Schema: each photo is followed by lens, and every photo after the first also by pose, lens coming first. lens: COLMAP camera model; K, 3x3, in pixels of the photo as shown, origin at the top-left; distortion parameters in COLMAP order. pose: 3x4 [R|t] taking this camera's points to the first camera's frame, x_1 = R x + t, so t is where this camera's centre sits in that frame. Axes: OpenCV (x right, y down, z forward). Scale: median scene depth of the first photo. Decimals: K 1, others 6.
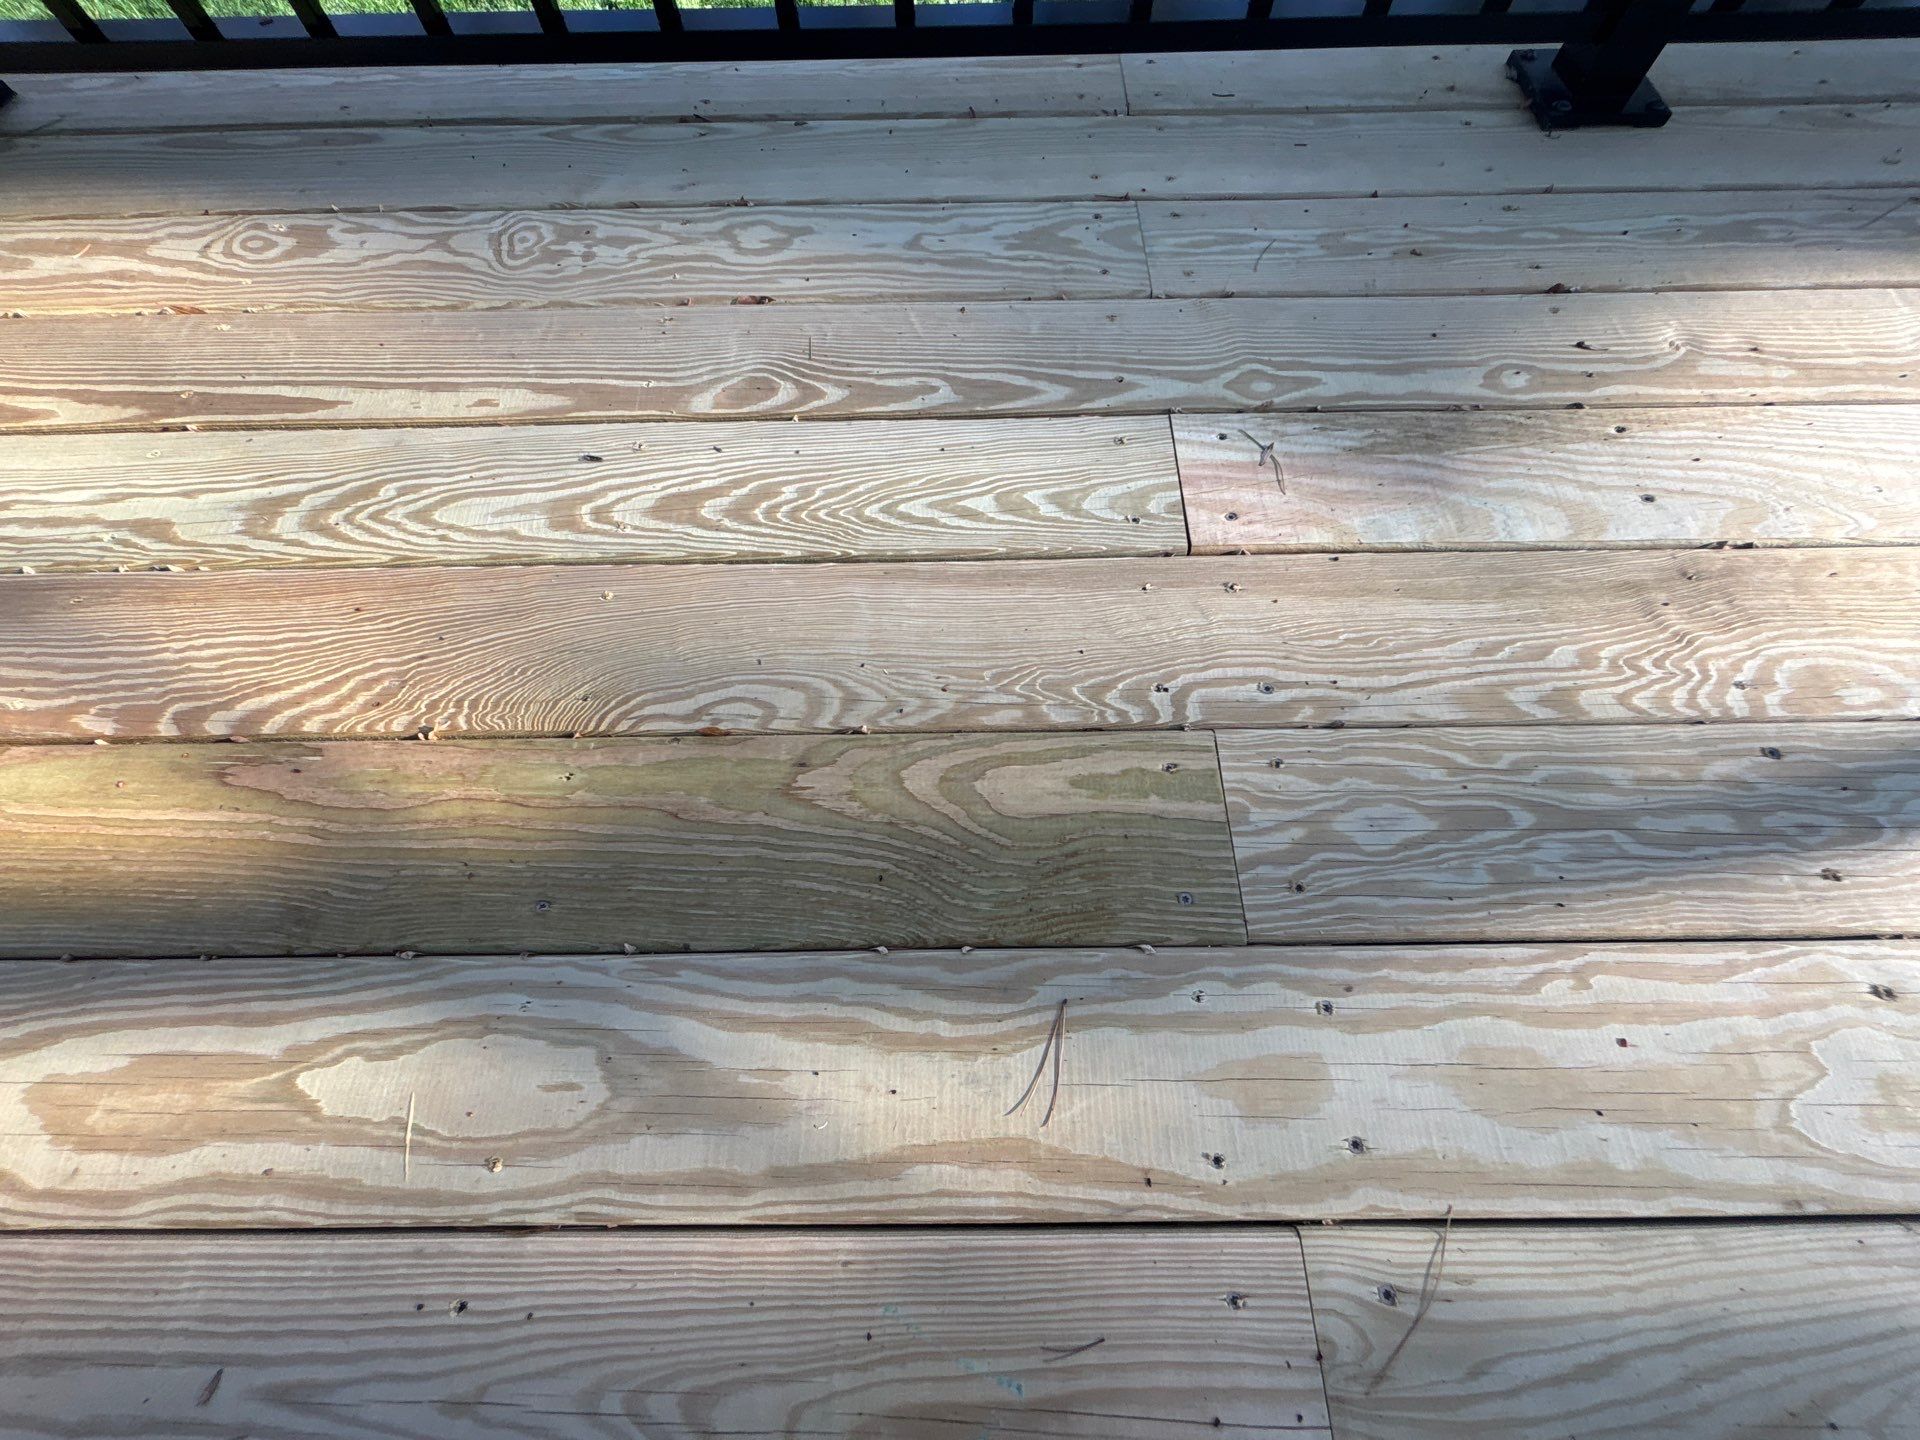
lens RADIAL K [[772.5, 0, 950.9], [0, 772.5, 716.2], [0, 0, 1]] dist [-0.000215, -0.000635]
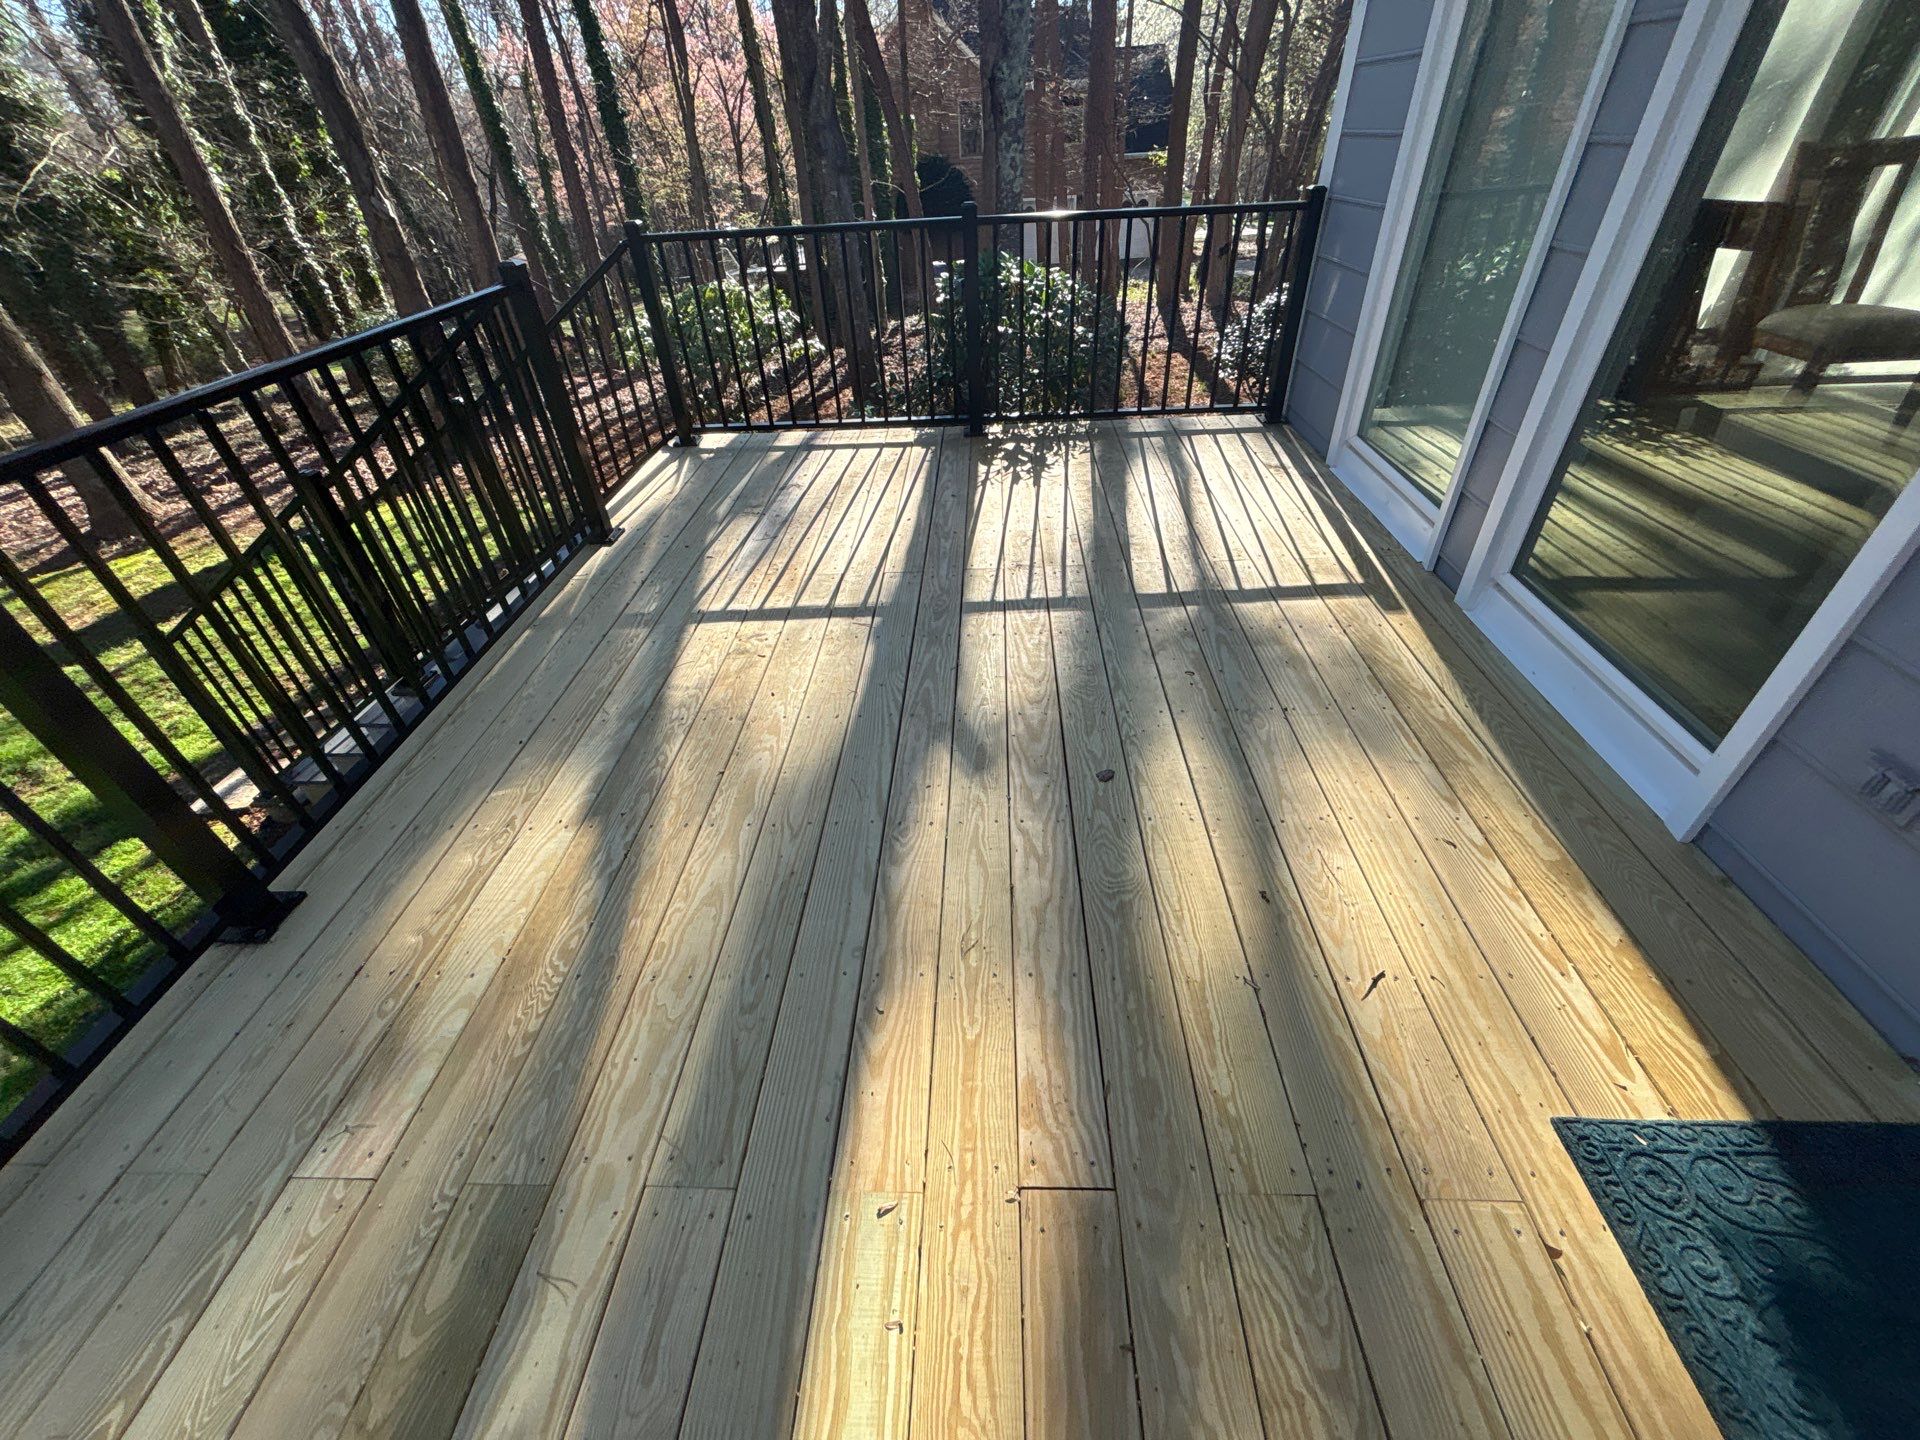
lens RADIAL K [[772.5, 0, 977.5], [0, 772.5, 716.6], [0, 0, 1]] dist [-0.000215, -0.000635]
pose [[0.036319, -0.614416, 0.788146, -0.508717], [0.926775, 0.315752, 0.203444, 0.479986], [-0.373858, 0.723044, 0.580893, -1.740559]]
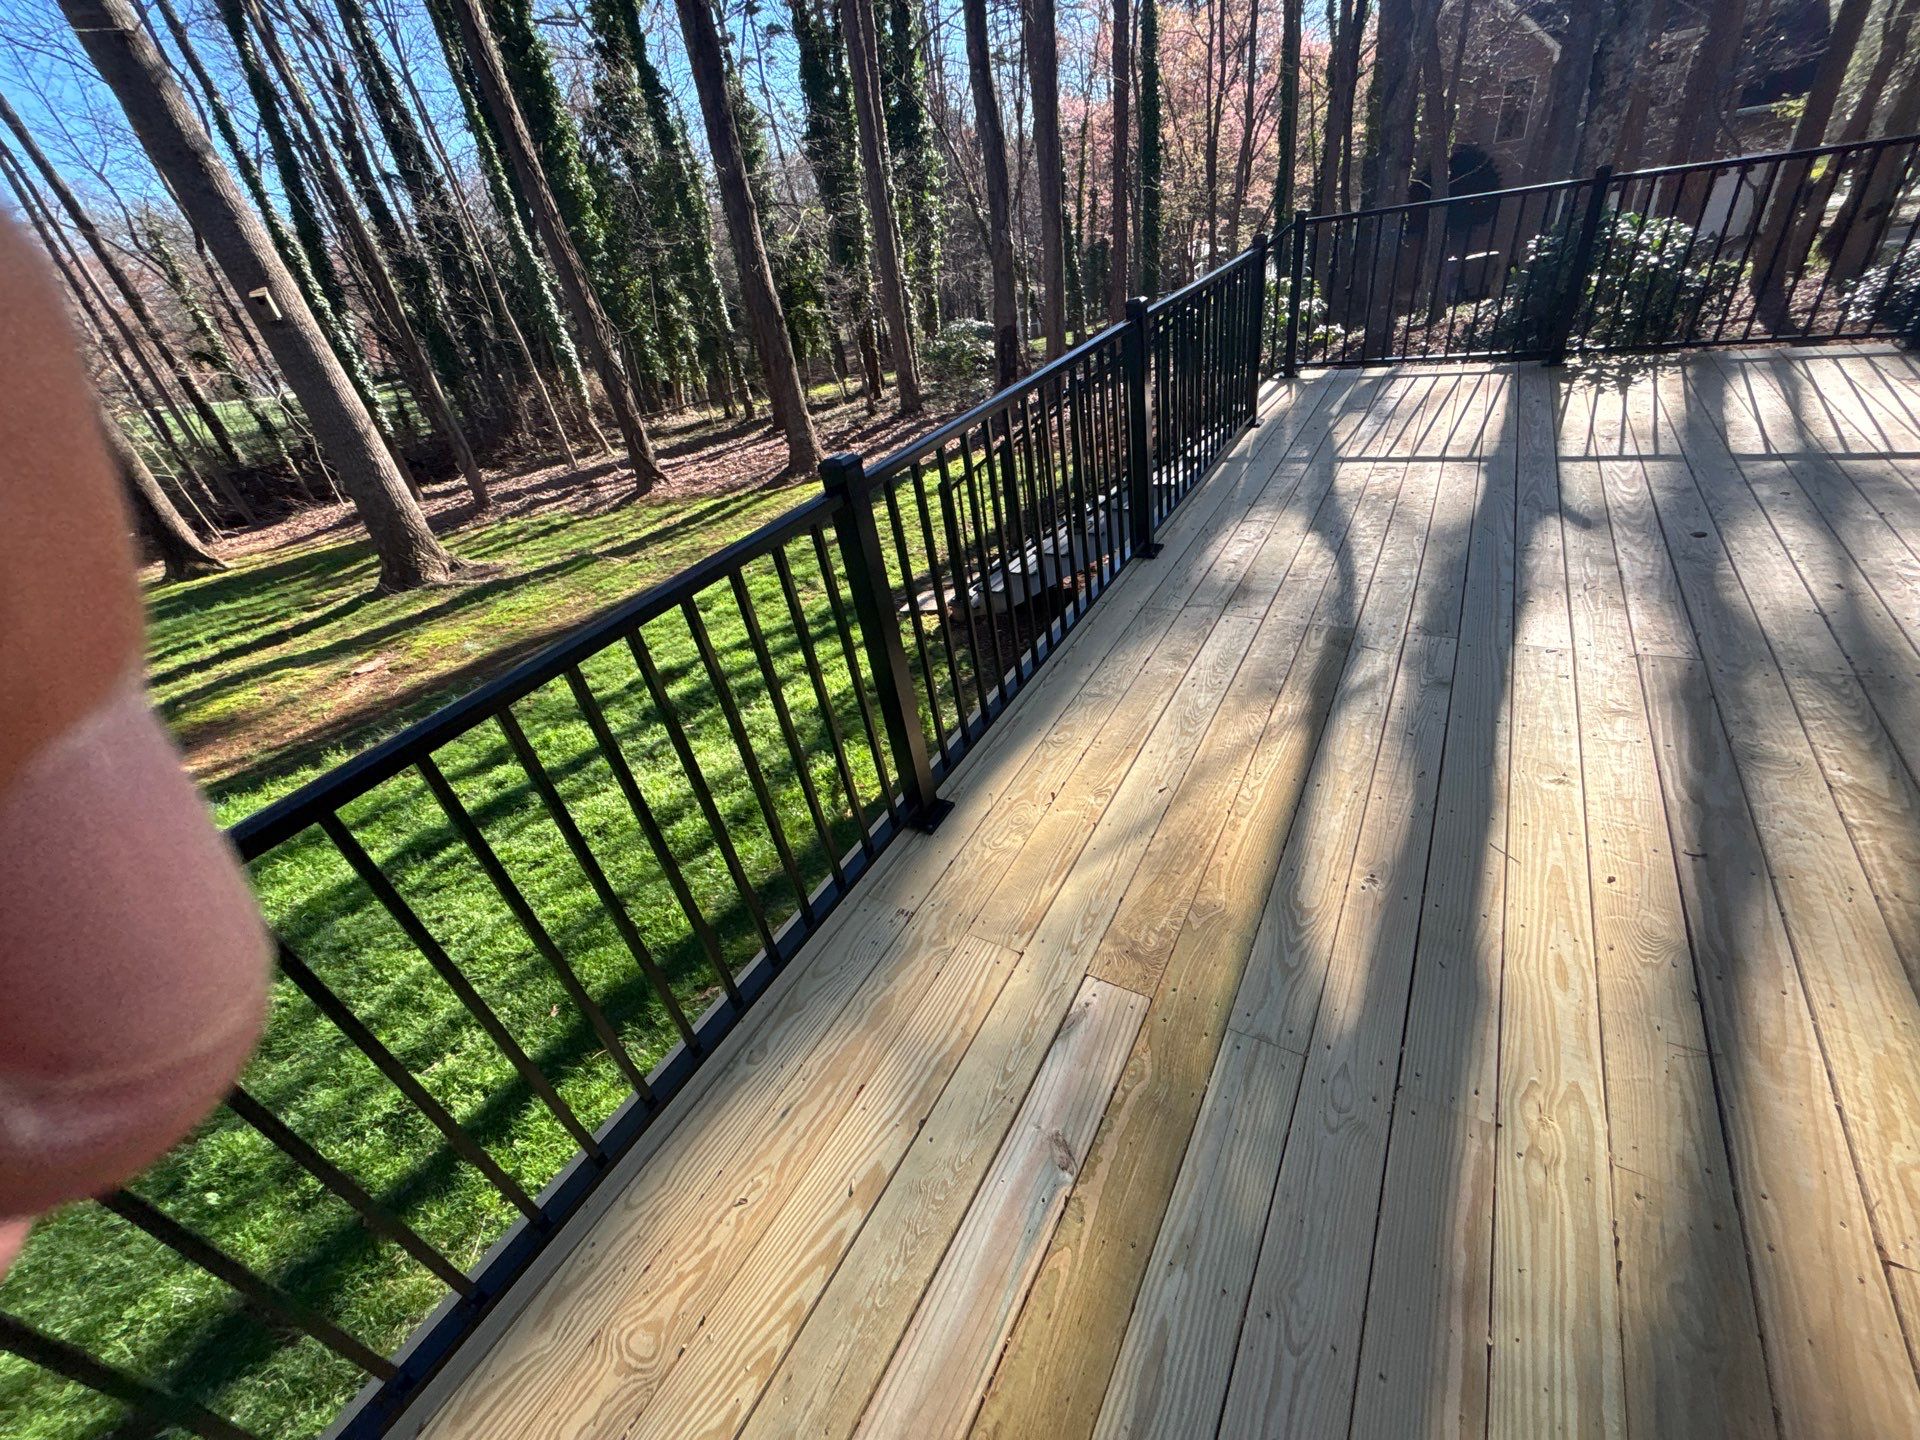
lens RADIAL K [[772.5, 0, 951.4], [0, 772.5, 719.9], [0, 0, 1]] dist [-0.000215, -0.000635]
pose [[0.518899, -0.541866, 0.661155, -4.103858], [0.830569, 0.502560, -0.239976, -0.345304], [-0.202235, 0.673658, 0.710835, -1.526194]]
